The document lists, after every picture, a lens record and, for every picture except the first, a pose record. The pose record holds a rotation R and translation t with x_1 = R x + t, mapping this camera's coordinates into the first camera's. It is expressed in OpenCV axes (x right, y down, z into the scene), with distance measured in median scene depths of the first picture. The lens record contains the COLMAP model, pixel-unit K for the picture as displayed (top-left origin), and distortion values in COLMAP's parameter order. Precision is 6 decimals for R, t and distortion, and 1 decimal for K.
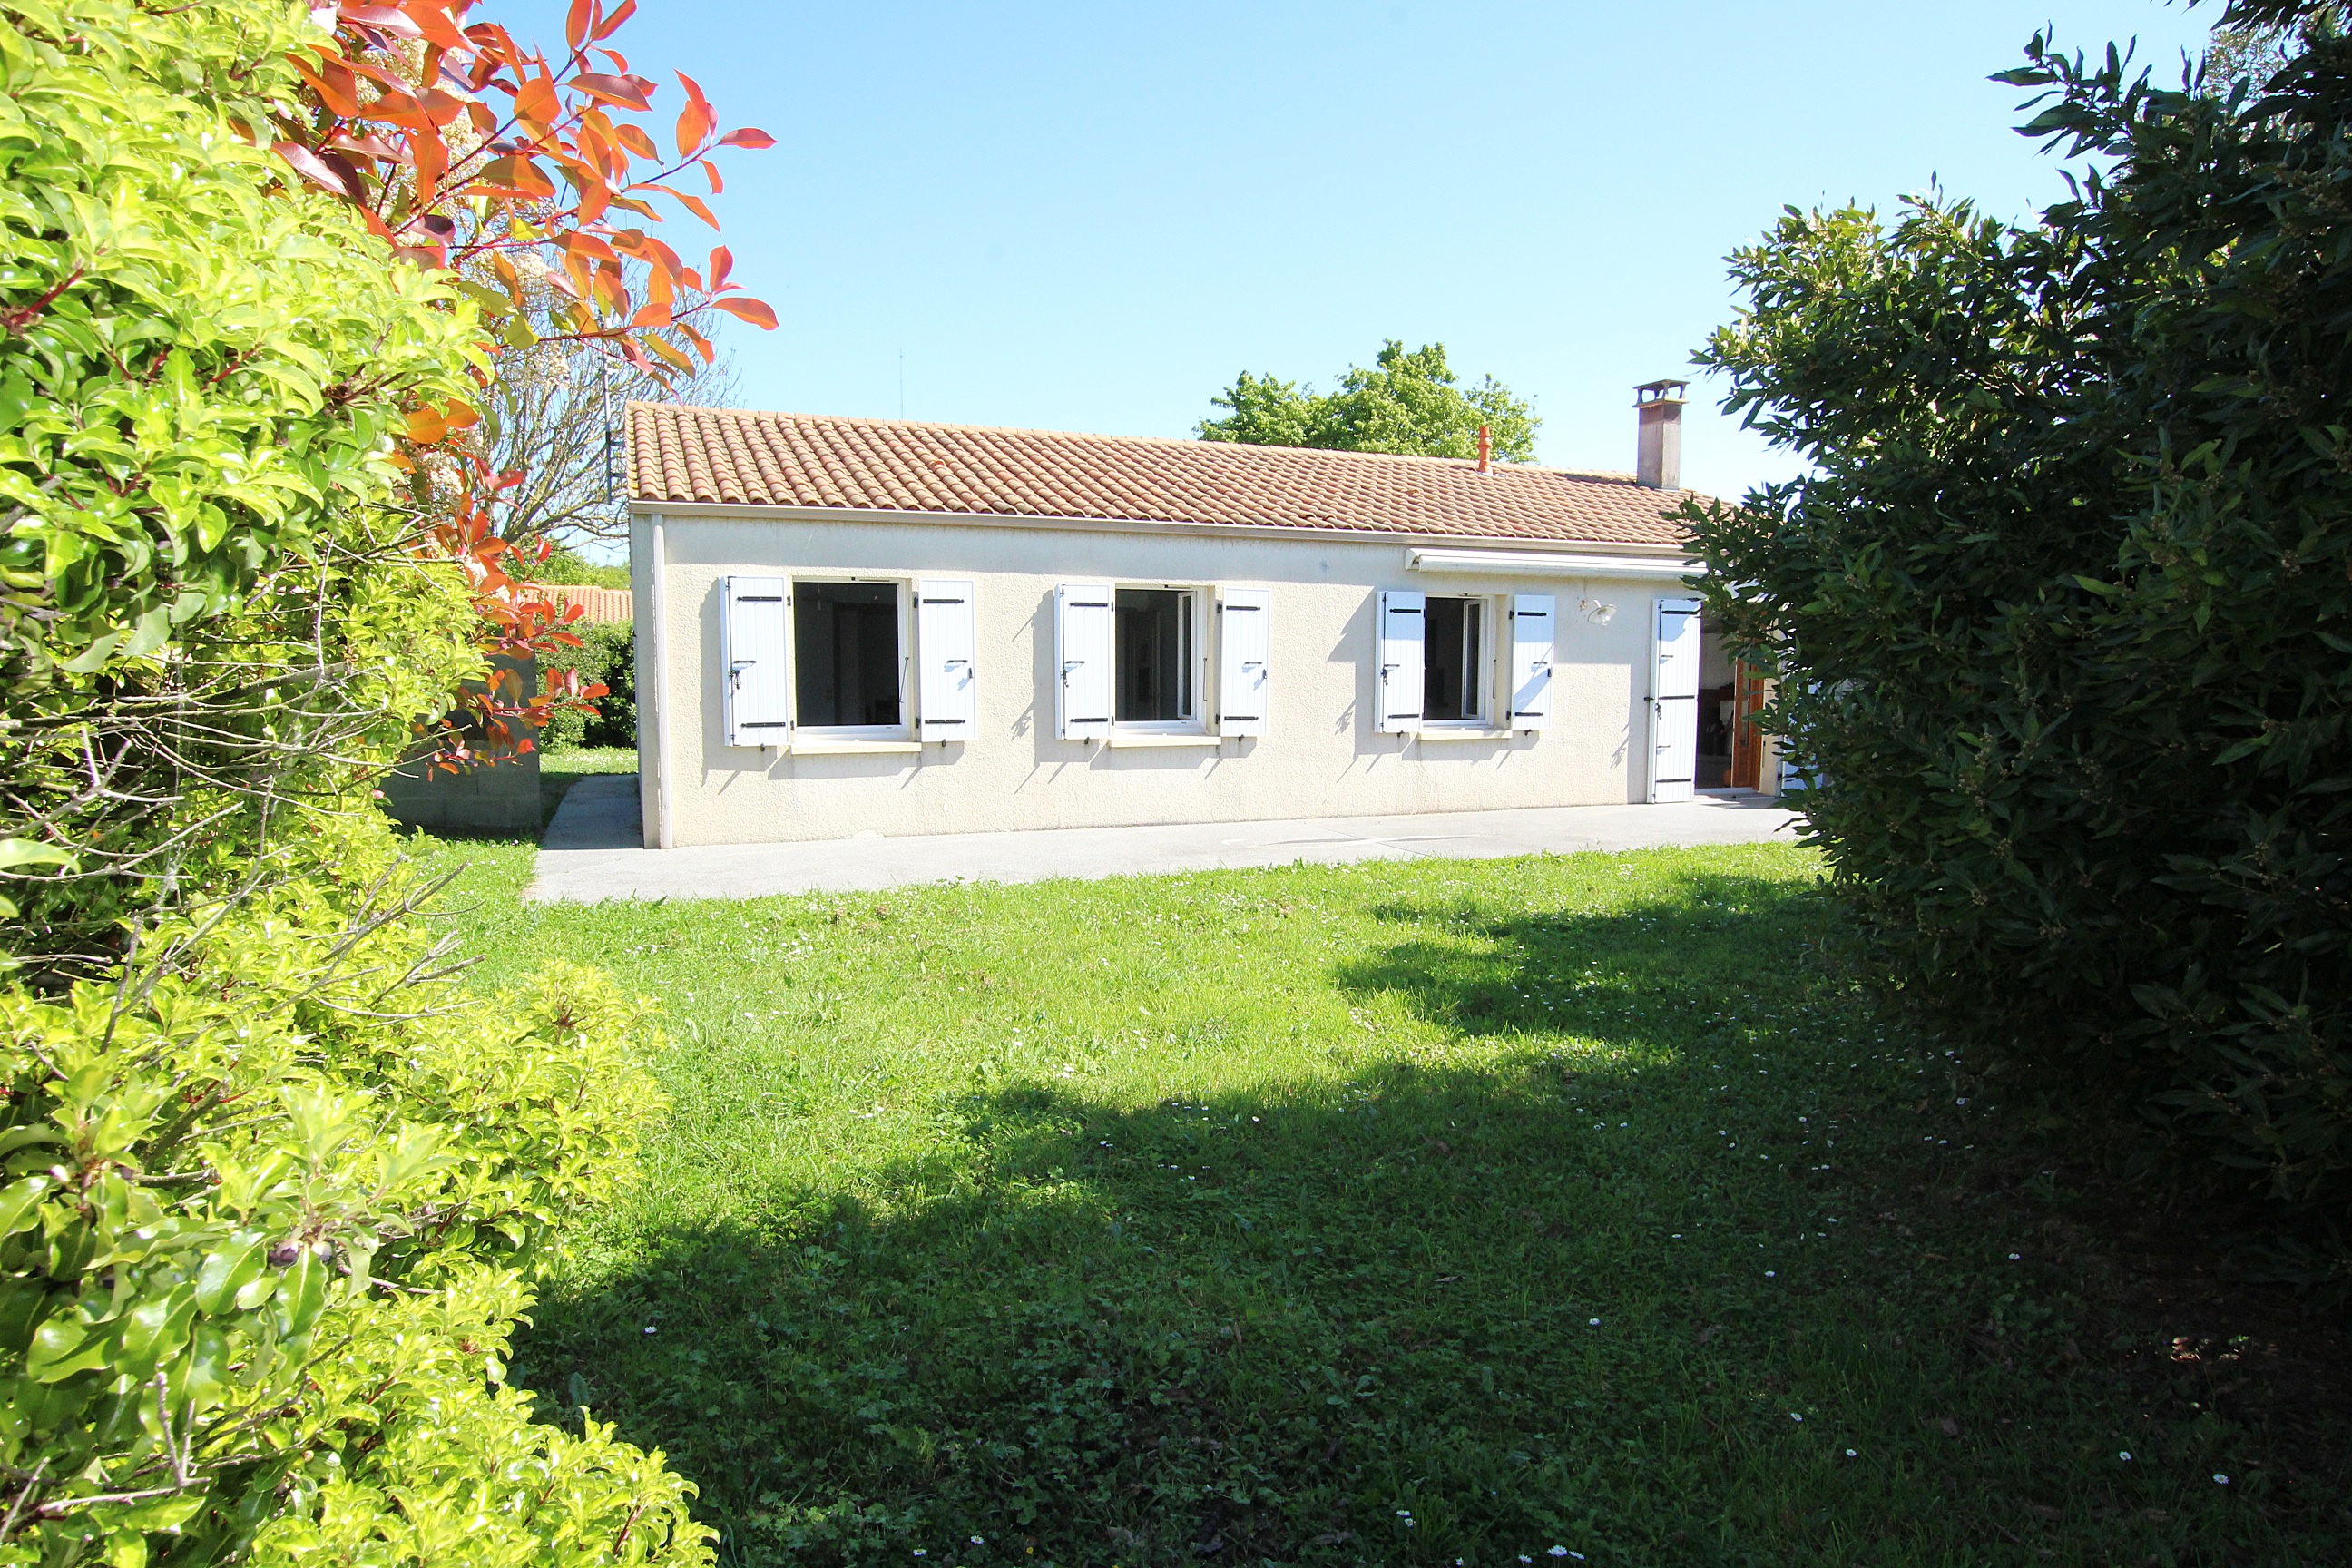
lens RADIAL K [[1363.1, 0, 1178.2], [0, 1363.1, 785.2], [0, 0, 1]] dist [-0.000703, 0.000328]
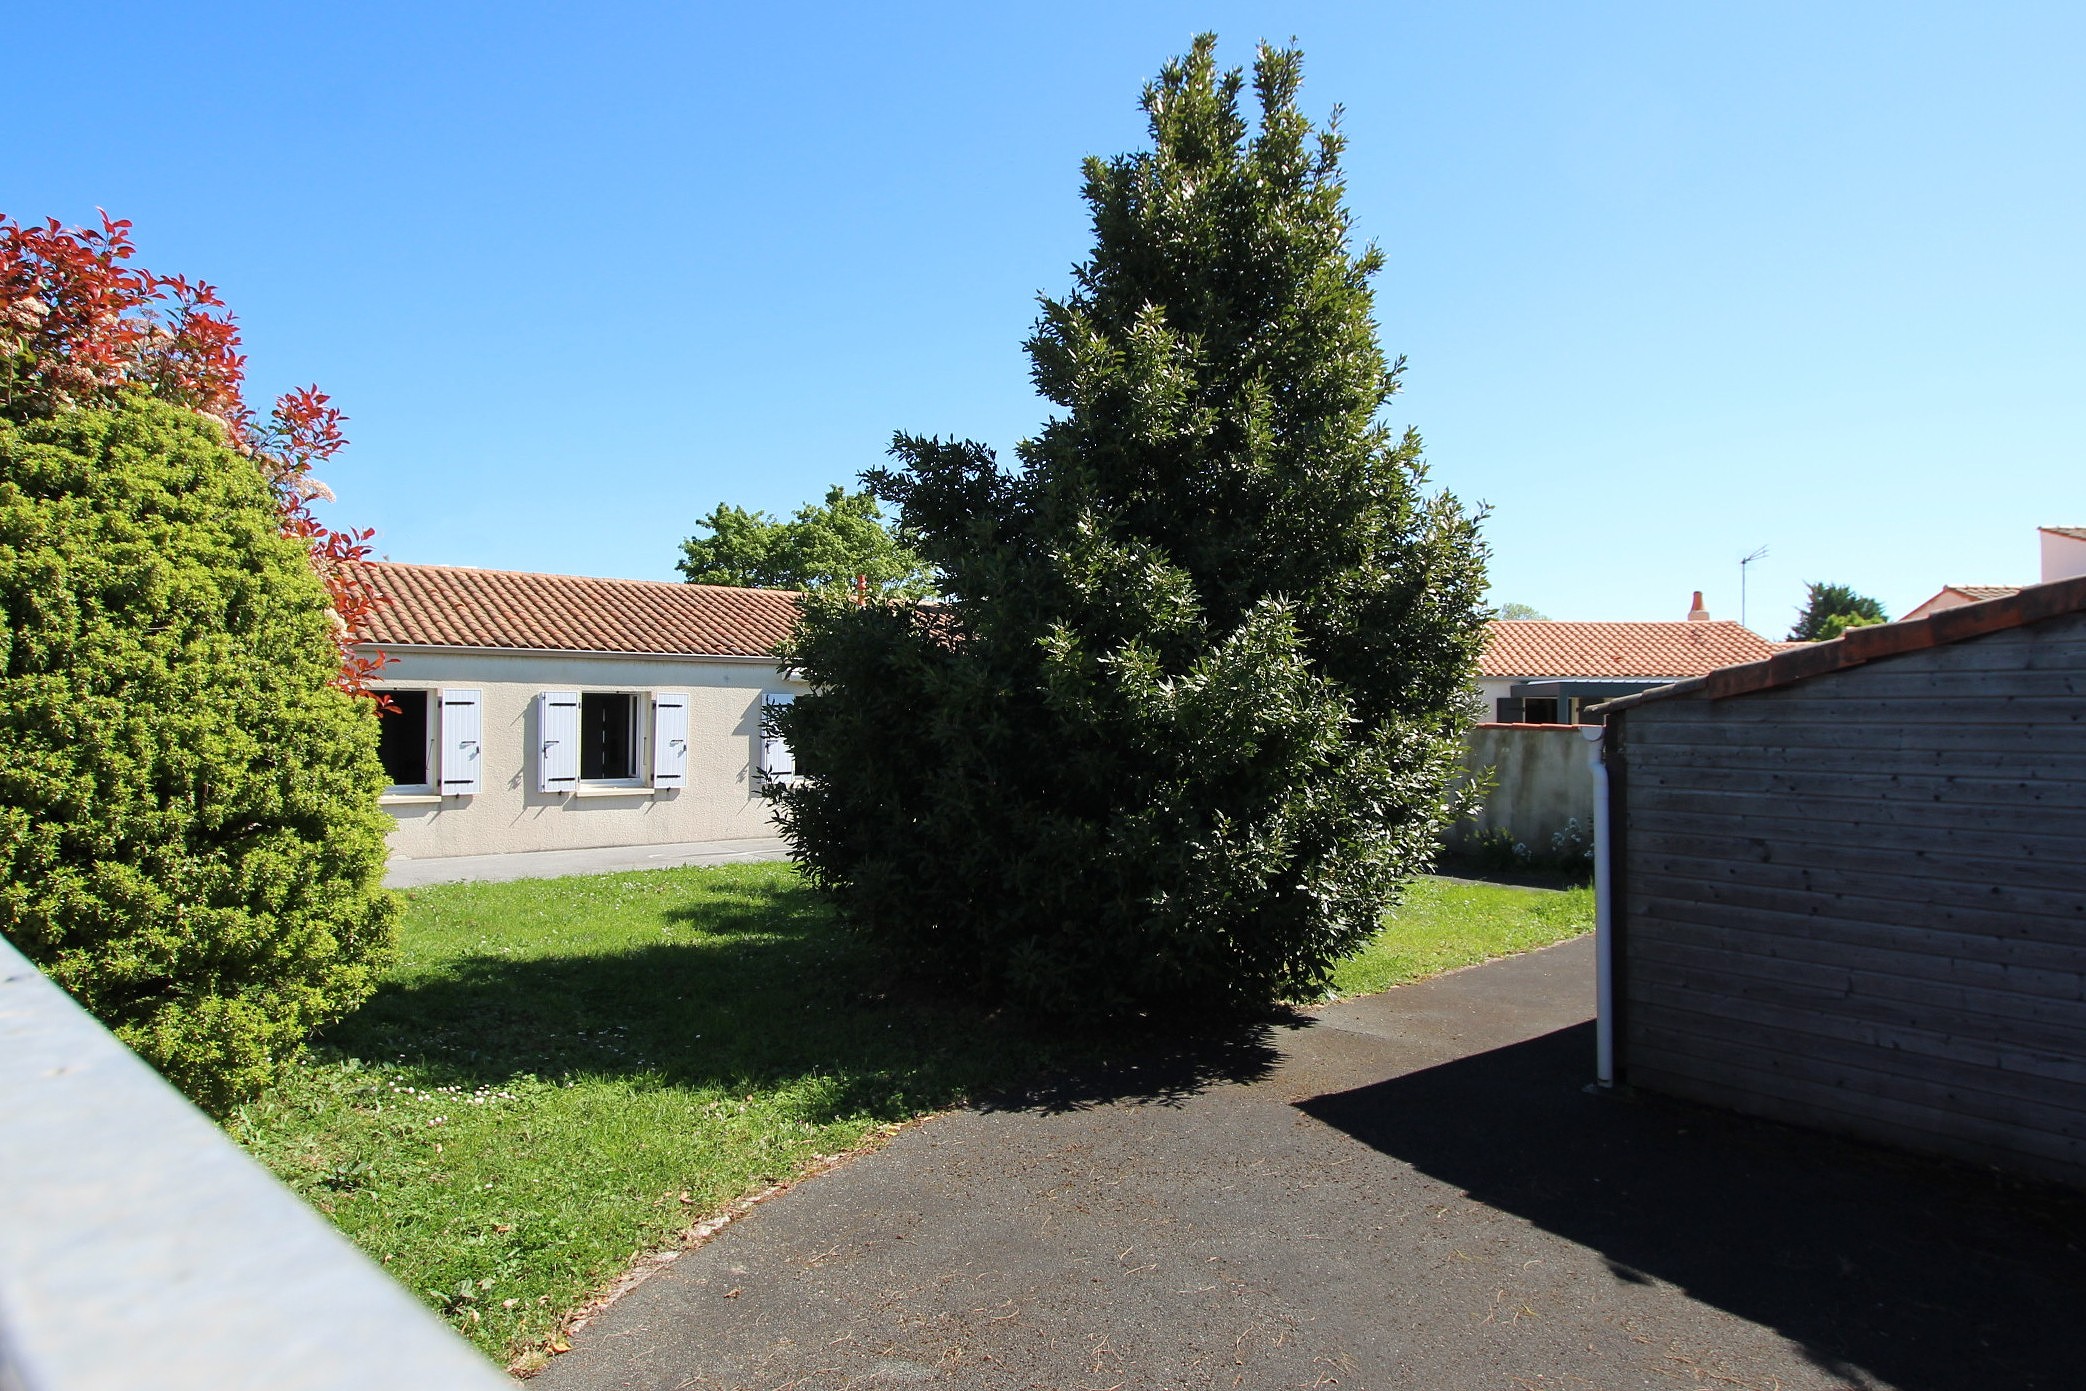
lens RADIAL K [[1209.0, 0, 1040.2], [0, 1209.0, 695.3], [0, 0, 1]] dist [-0.000703, 0.000328]
pose [[0.963923, 0.007257, 0.266082, 0.087192], [0.019715, 0.994936, -0.098554, 0.002990], [-0.265450, 0.100244, 0.958899, -0.438144]]
